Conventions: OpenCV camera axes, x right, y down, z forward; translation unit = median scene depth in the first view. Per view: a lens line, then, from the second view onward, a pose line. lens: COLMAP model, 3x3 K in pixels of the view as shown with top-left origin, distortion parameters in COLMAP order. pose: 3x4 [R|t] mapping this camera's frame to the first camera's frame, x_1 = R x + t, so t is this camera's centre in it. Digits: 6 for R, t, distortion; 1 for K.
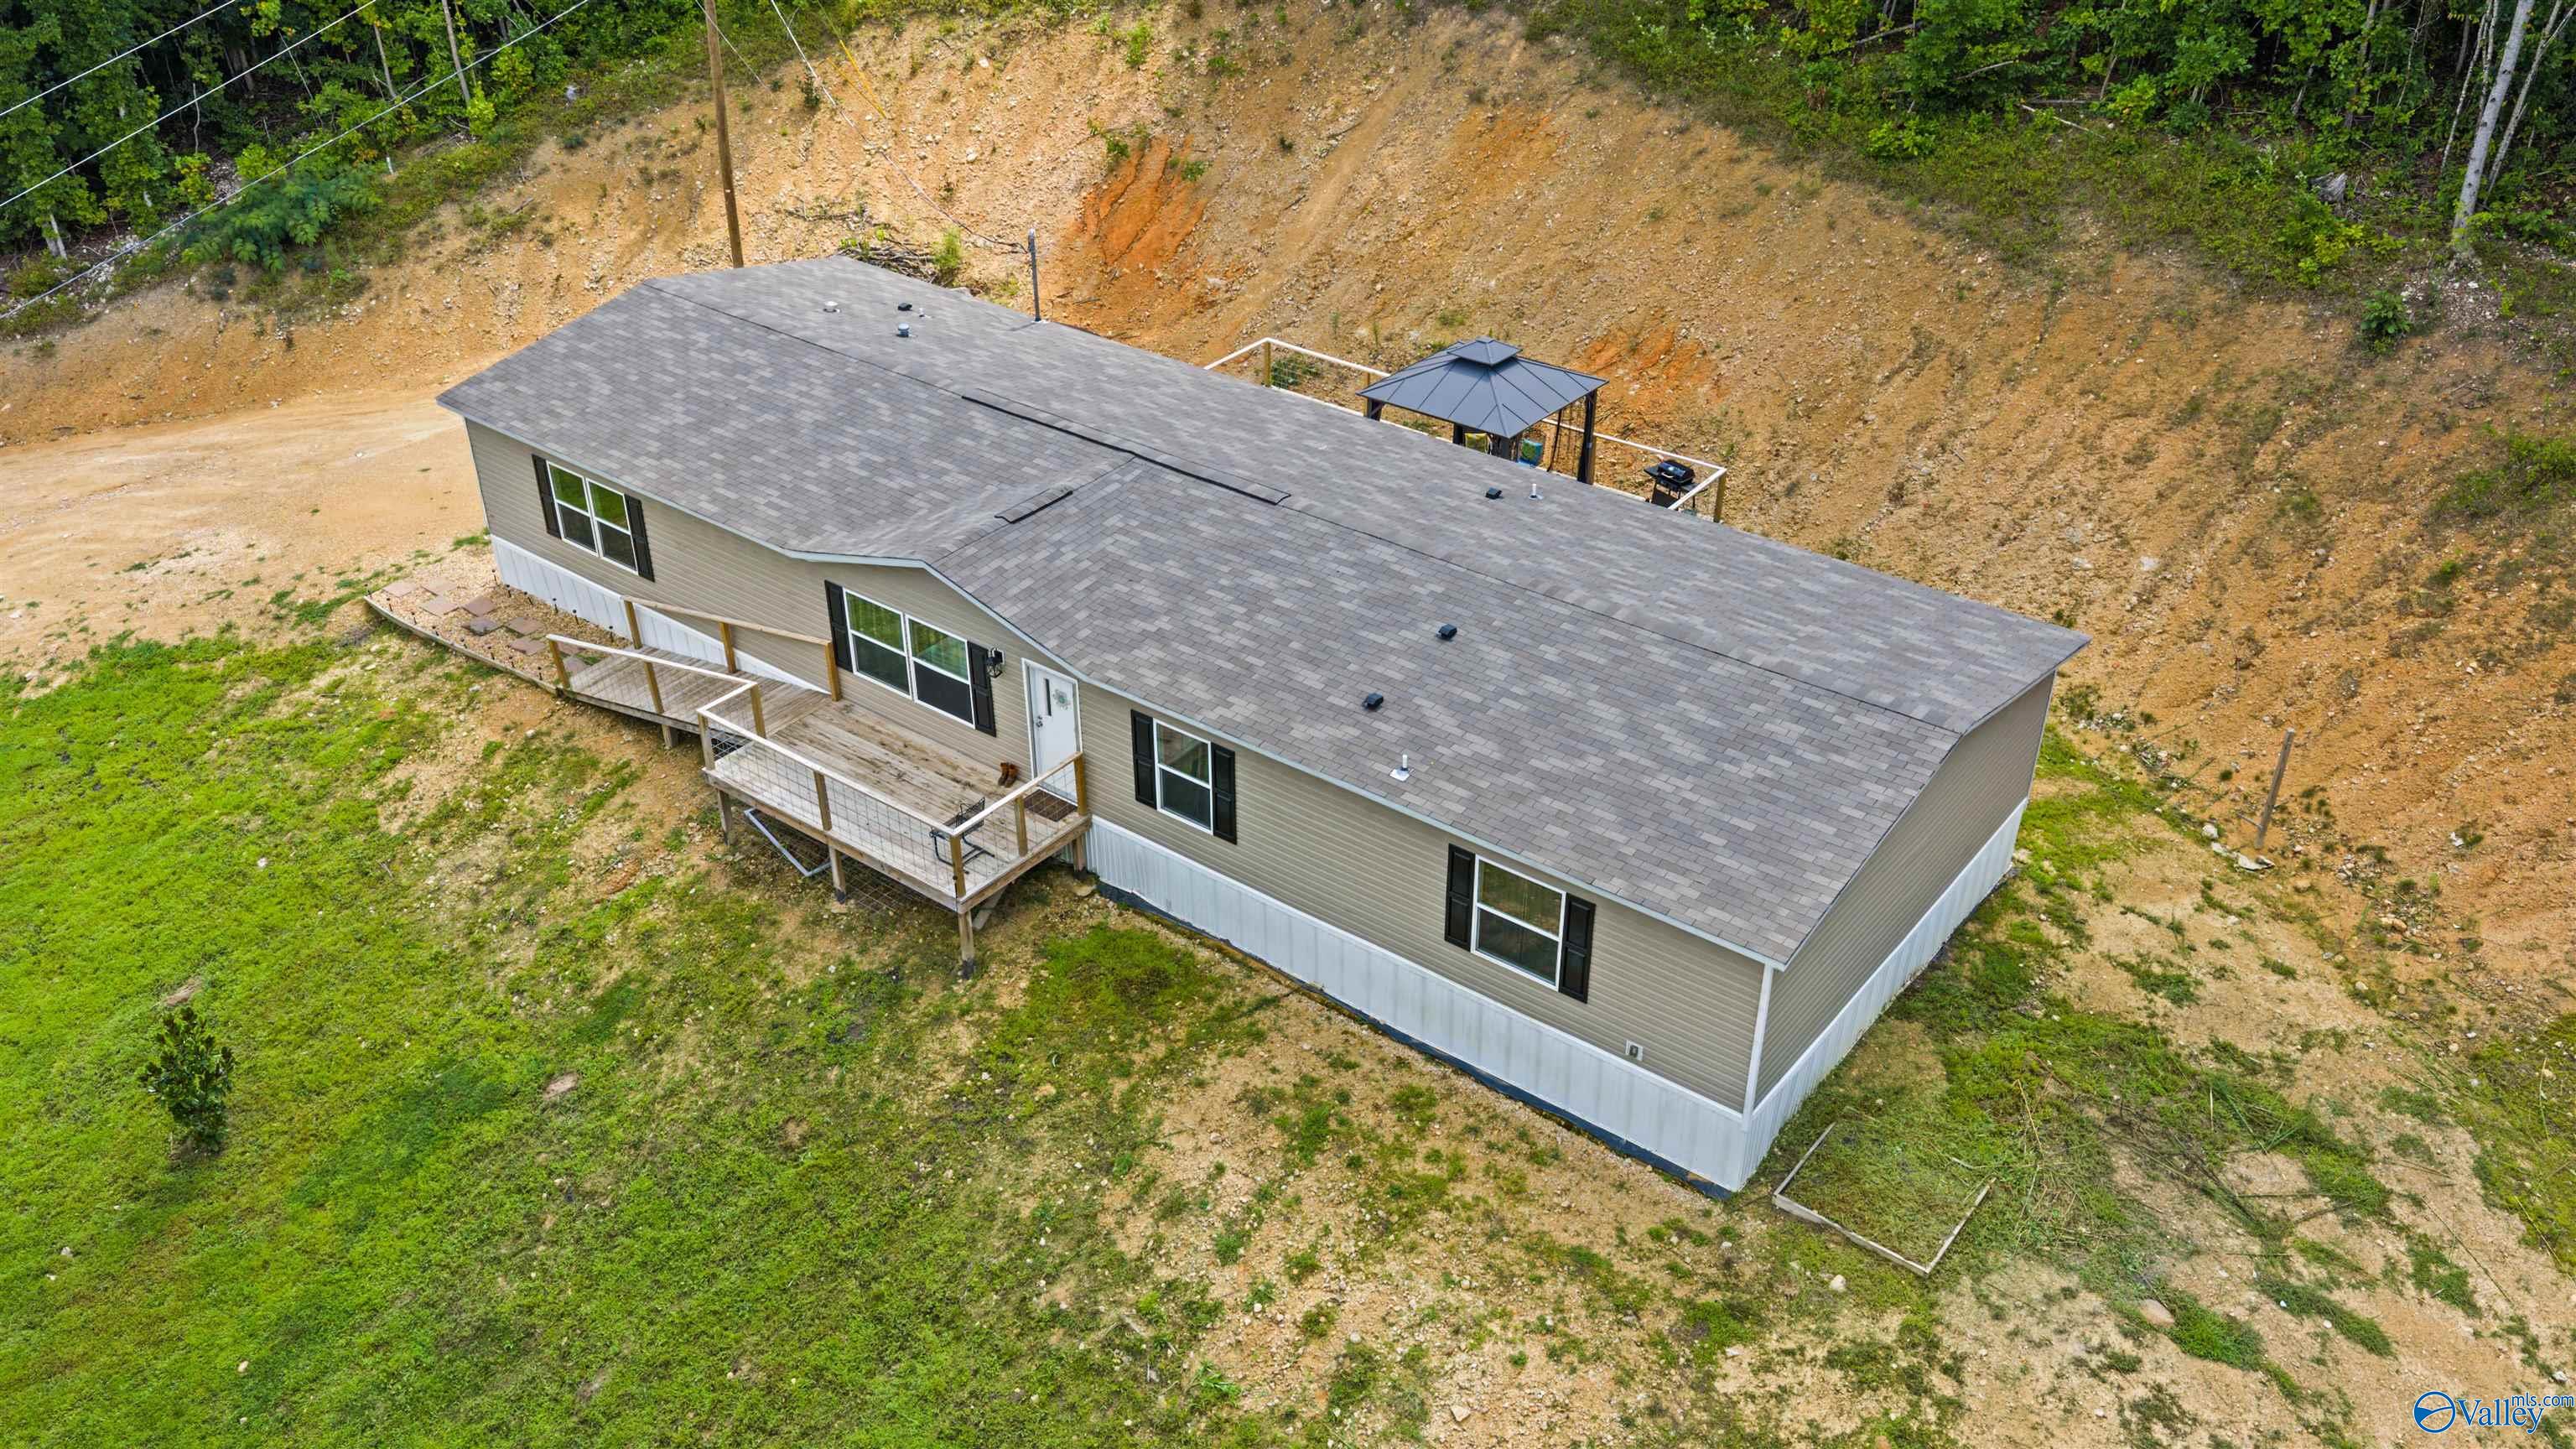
lens RADIAL K [[2125.5, 0, 1281.6], [0, 2125.5, 721.6], [0, 0, 1]] dist [0.026600, -0.057399]
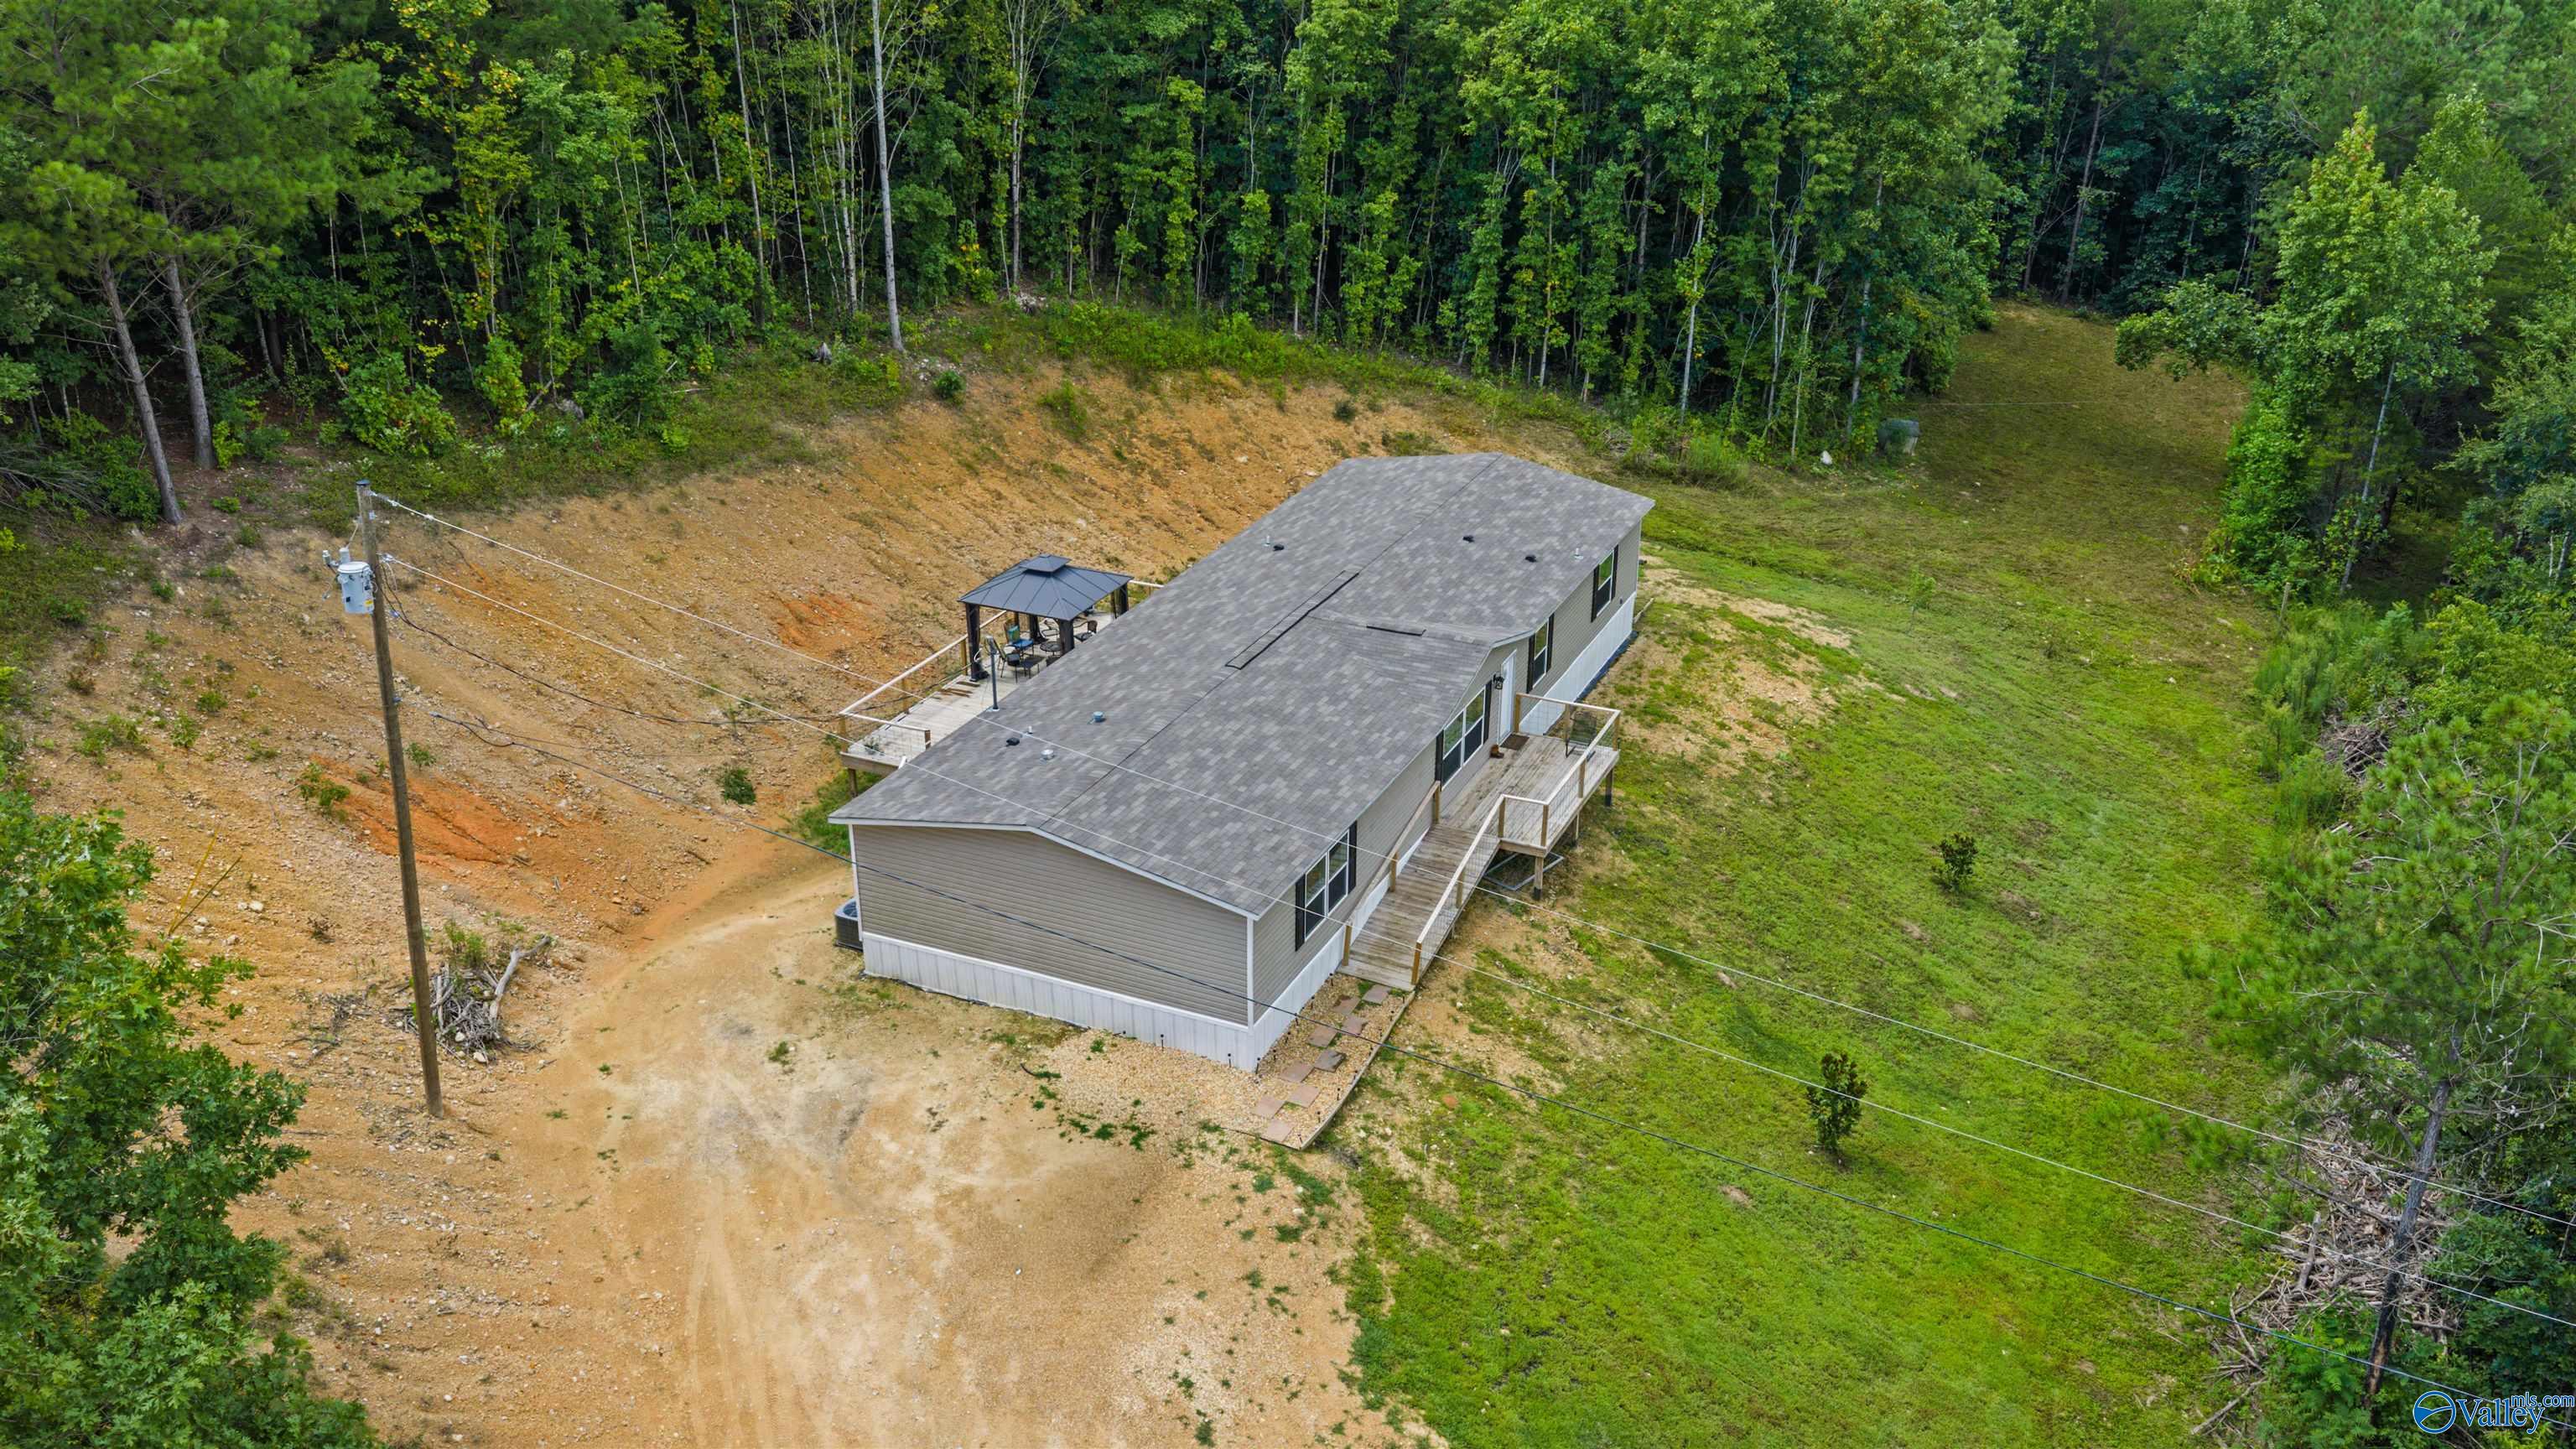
lens RADIAL K [[2125.5, 0, 1289.0], [0, 2125.5, 722.2], [0, 0, 1]] dist [0.026600, -0.057399]
pose [[-0.226990, -0.402024, 0.887047, -1.337583], [0.511346, 0.725976, 0.459875, -0.717916], [-0.828855, 0.557975, 0.040784, 0.936222]]
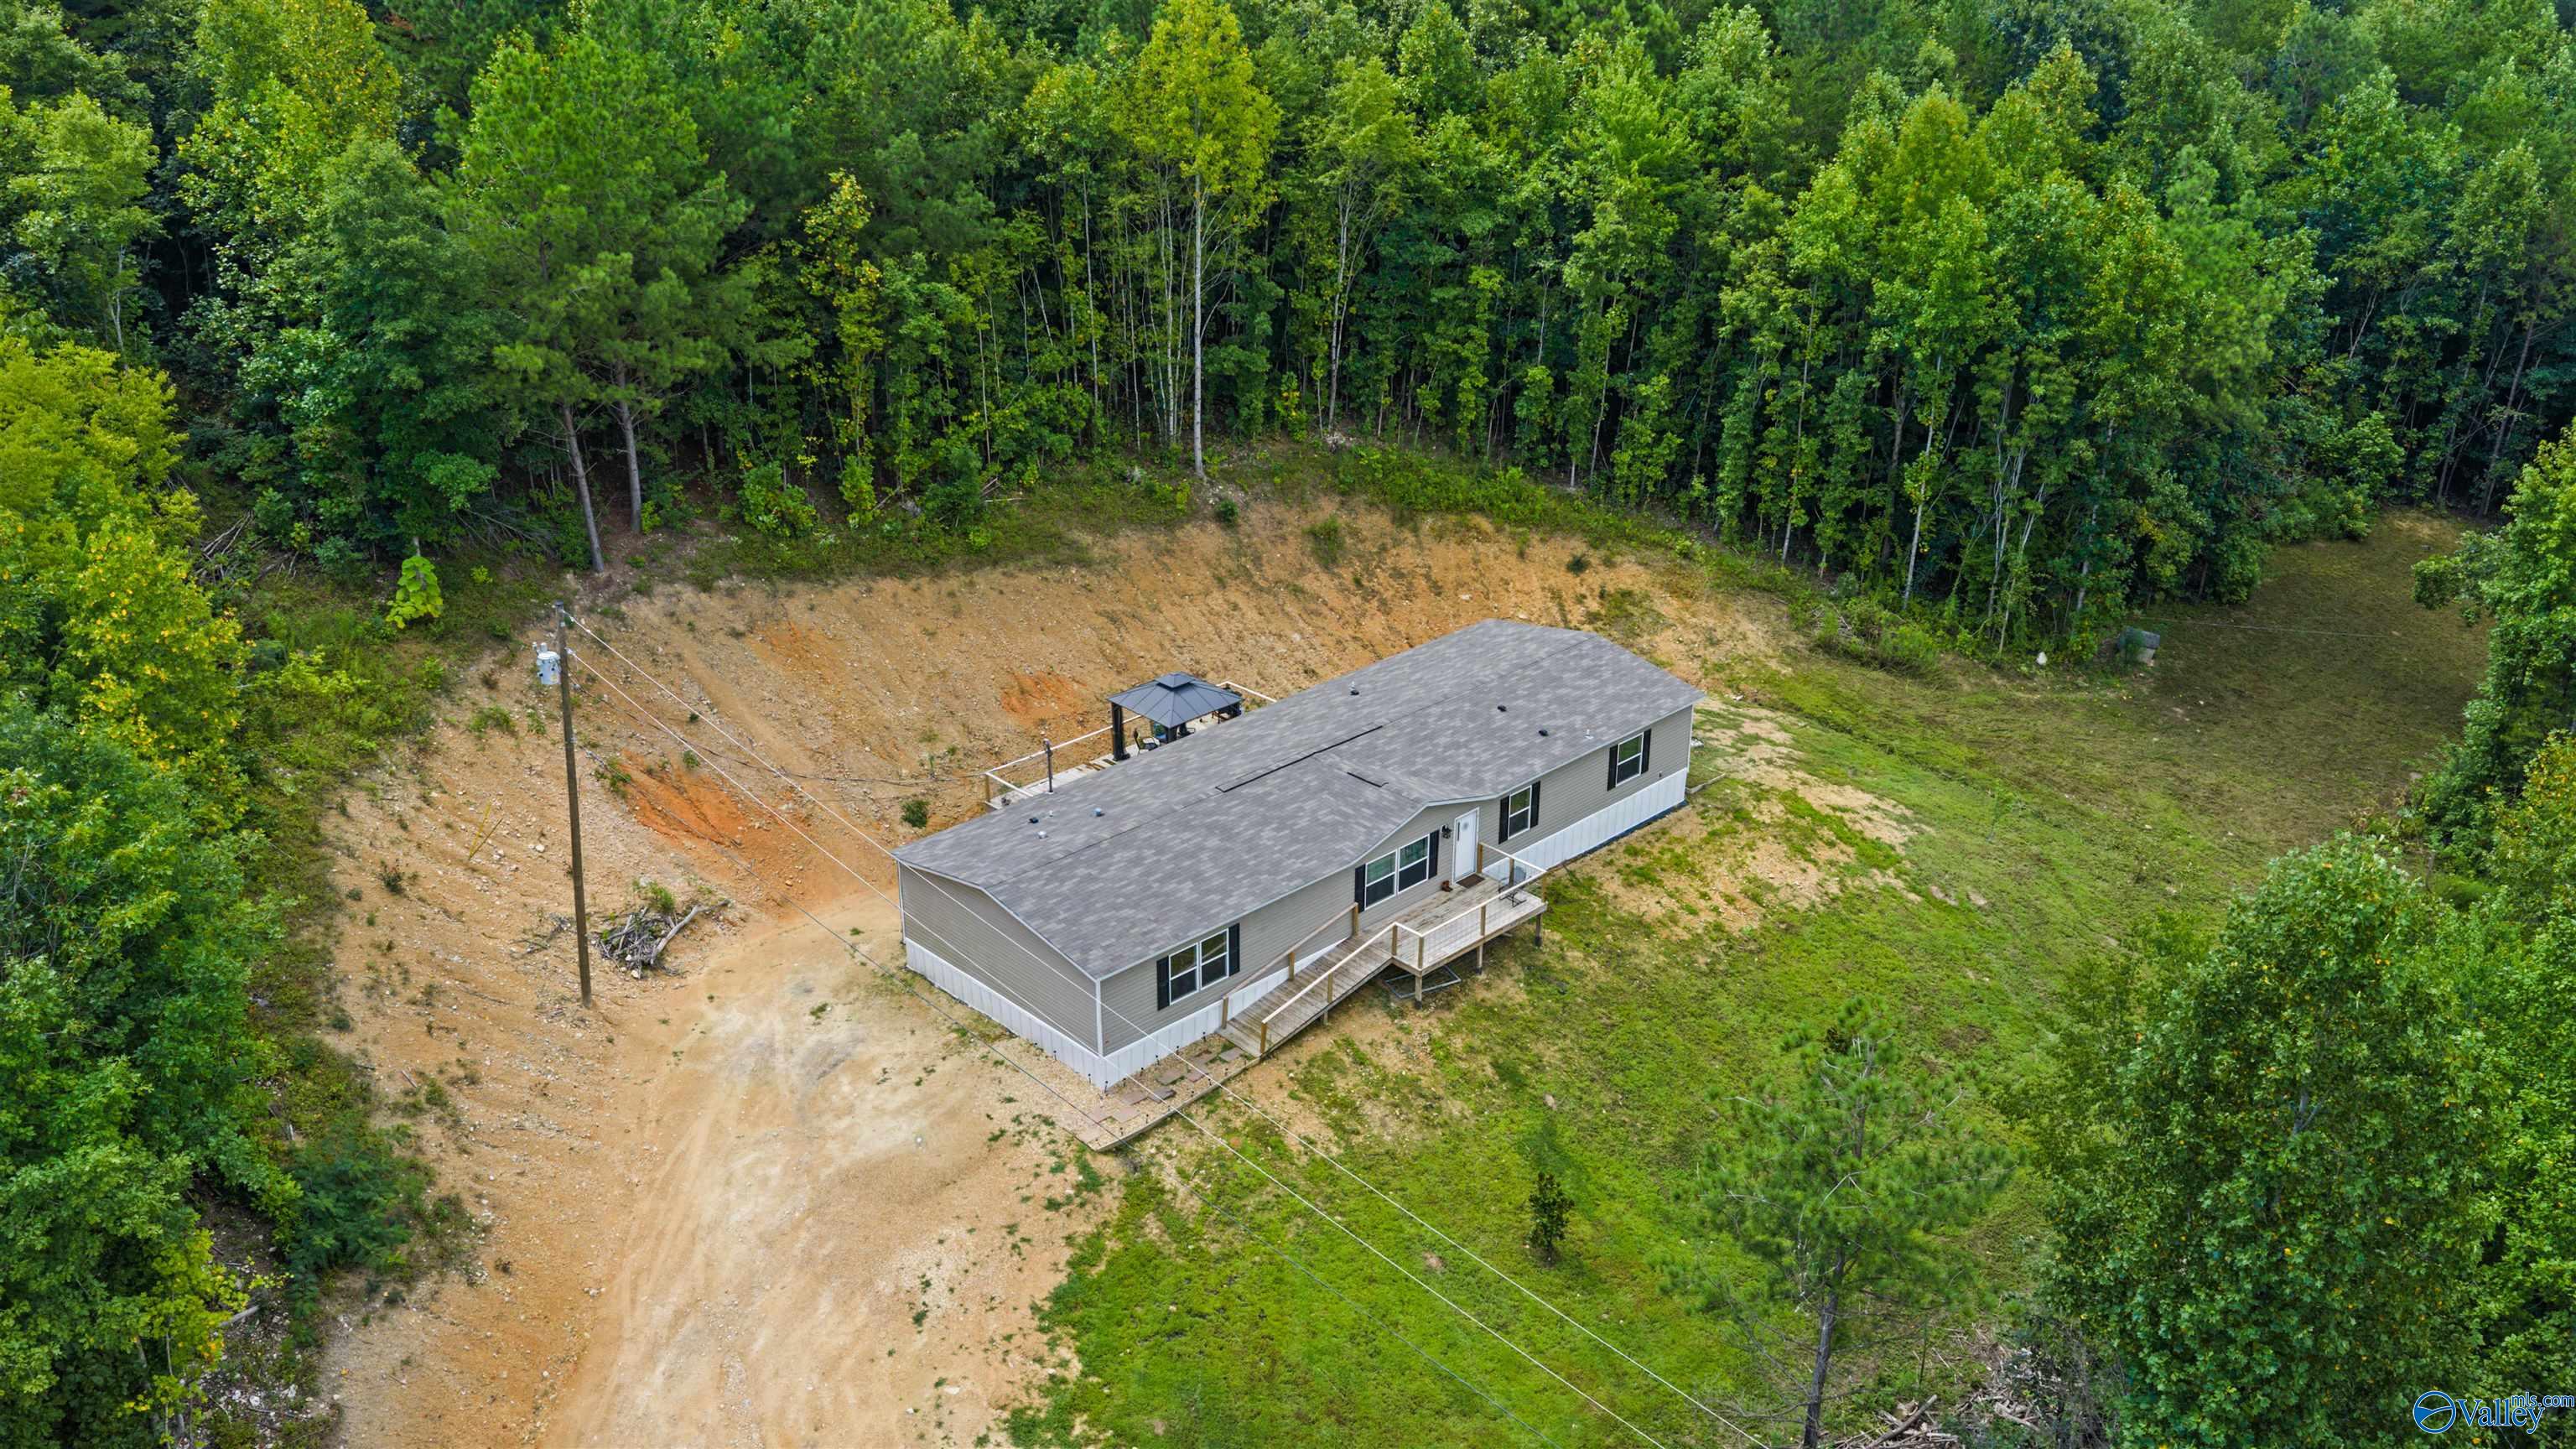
lens RADIAL K [[2125.5, 0, 1289.3], [0, 2125.5, 721.0], [0, 0, 1]] dist [0.026600, -0.057399]
pose [[0.139929, -0.407131, 0.902588, -1.682235], [0.517983, 0.806975, 0.283699, -0.662553], [-0.843868, 0.427827, 0.323806, 0.366117]]
